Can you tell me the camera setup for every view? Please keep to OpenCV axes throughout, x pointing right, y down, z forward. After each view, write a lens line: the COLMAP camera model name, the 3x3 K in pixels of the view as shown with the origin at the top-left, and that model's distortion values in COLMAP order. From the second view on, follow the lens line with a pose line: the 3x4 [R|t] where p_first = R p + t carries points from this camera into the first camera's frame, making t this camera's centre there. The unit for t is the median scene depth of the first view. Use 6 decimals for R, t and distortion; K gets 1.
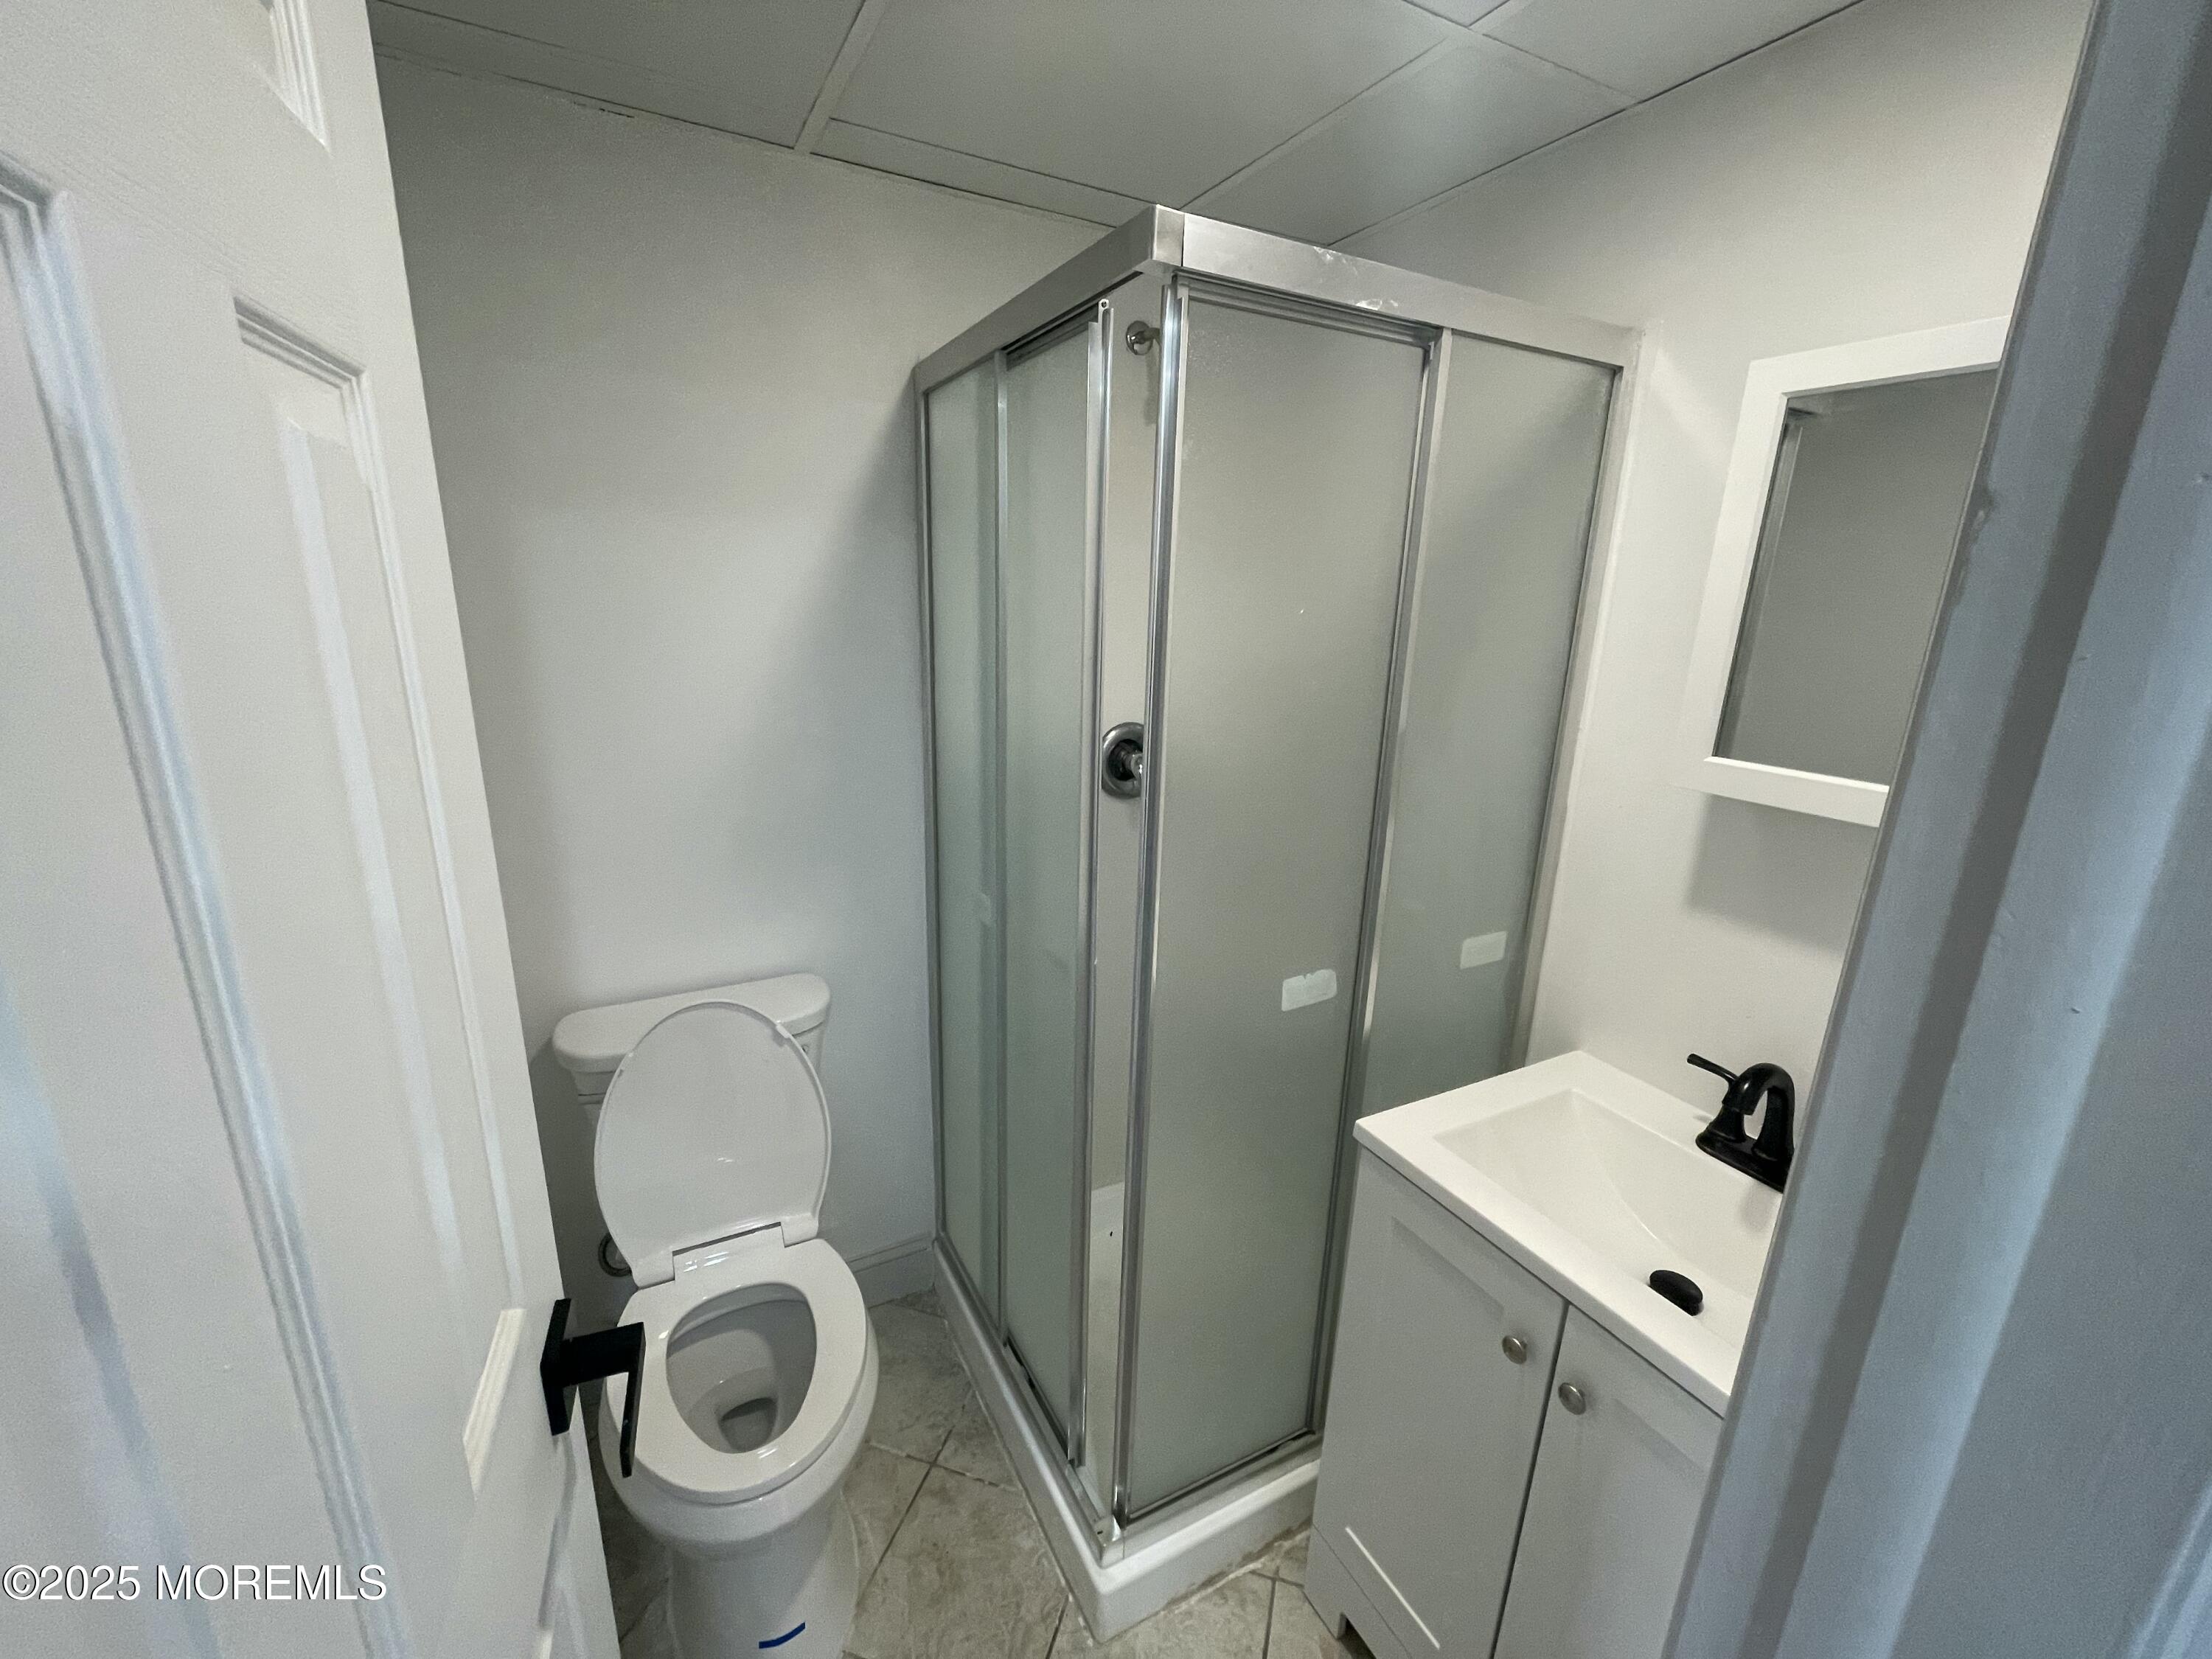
lens RADIAL K [[889.4, 0, 1106.0], [0, 889.4, 829.5], [0, 0, 1]] dist [-0.004547, 0.000609]
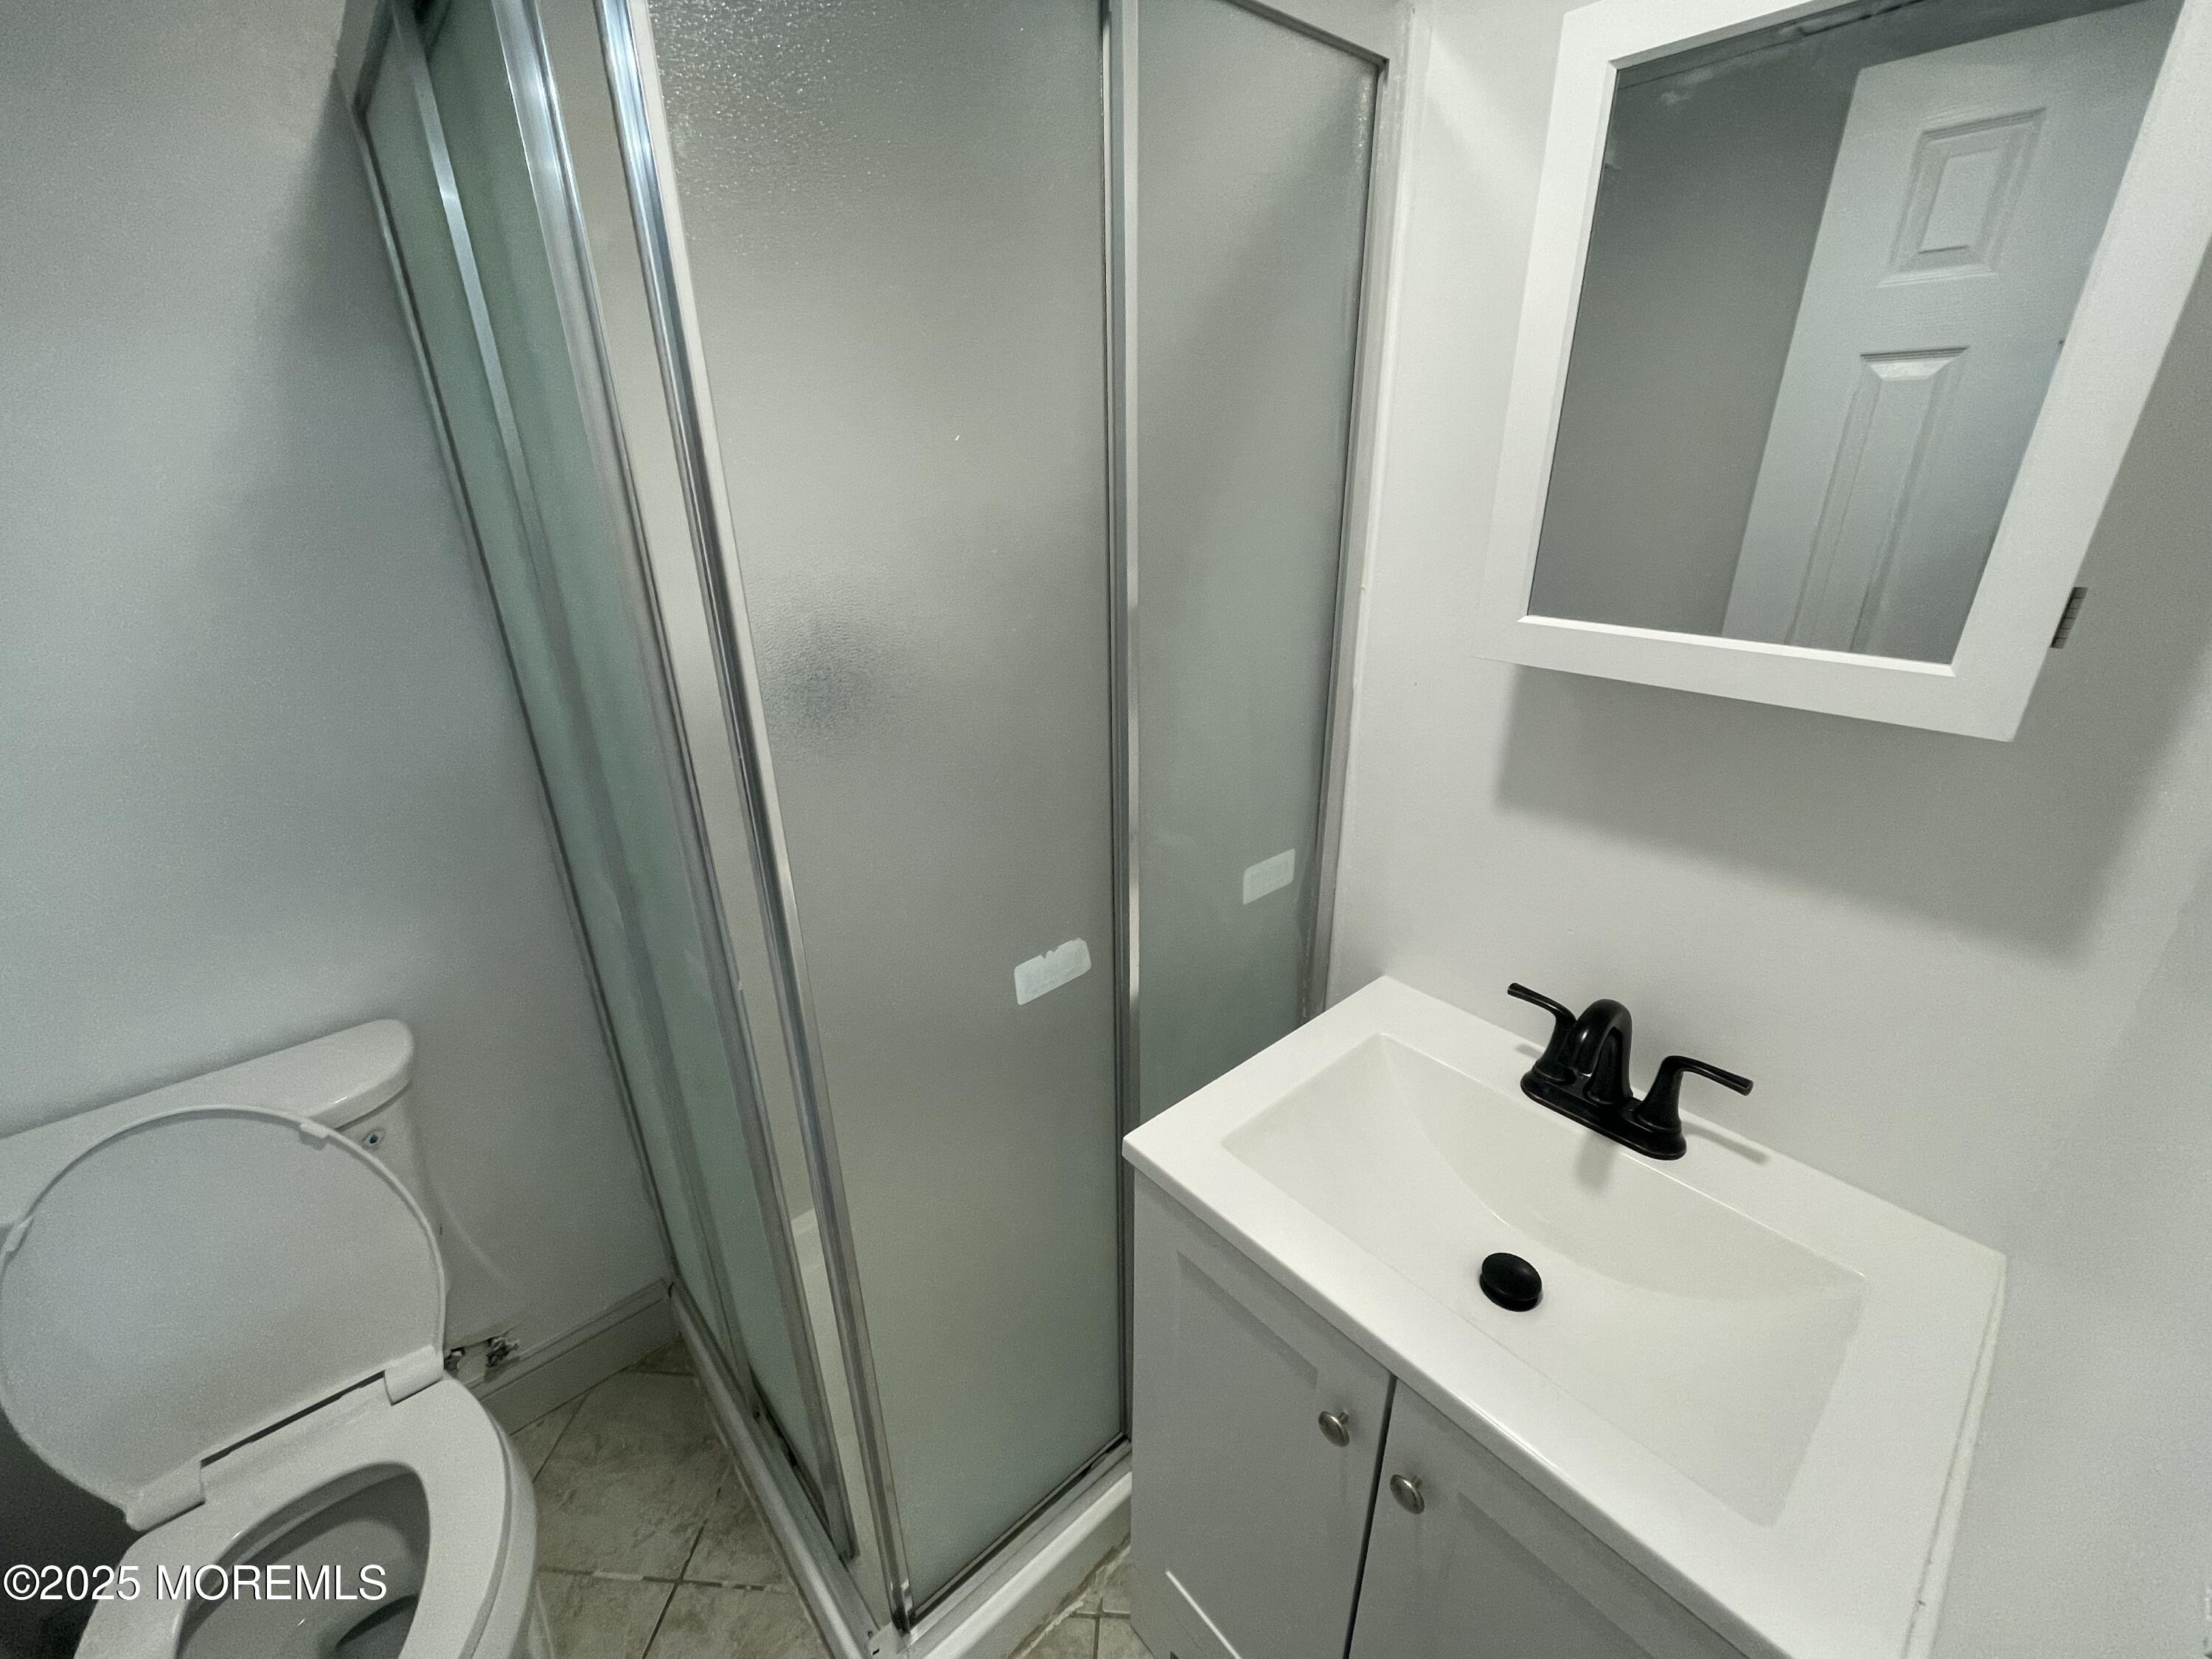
lens RADIAL K [[889.4, 0, 1106.0], [0, 889.4, 829.5], [0, 0, 1]] dist [-0.004547, 0.000609]
pose [[0.973539, -0.127251, 0.189814, 0.135015], [0.100961, 0.984662, 0.142294, -0.037030], [-0.205010, -0.119365, 0.971454, 0.255152]]
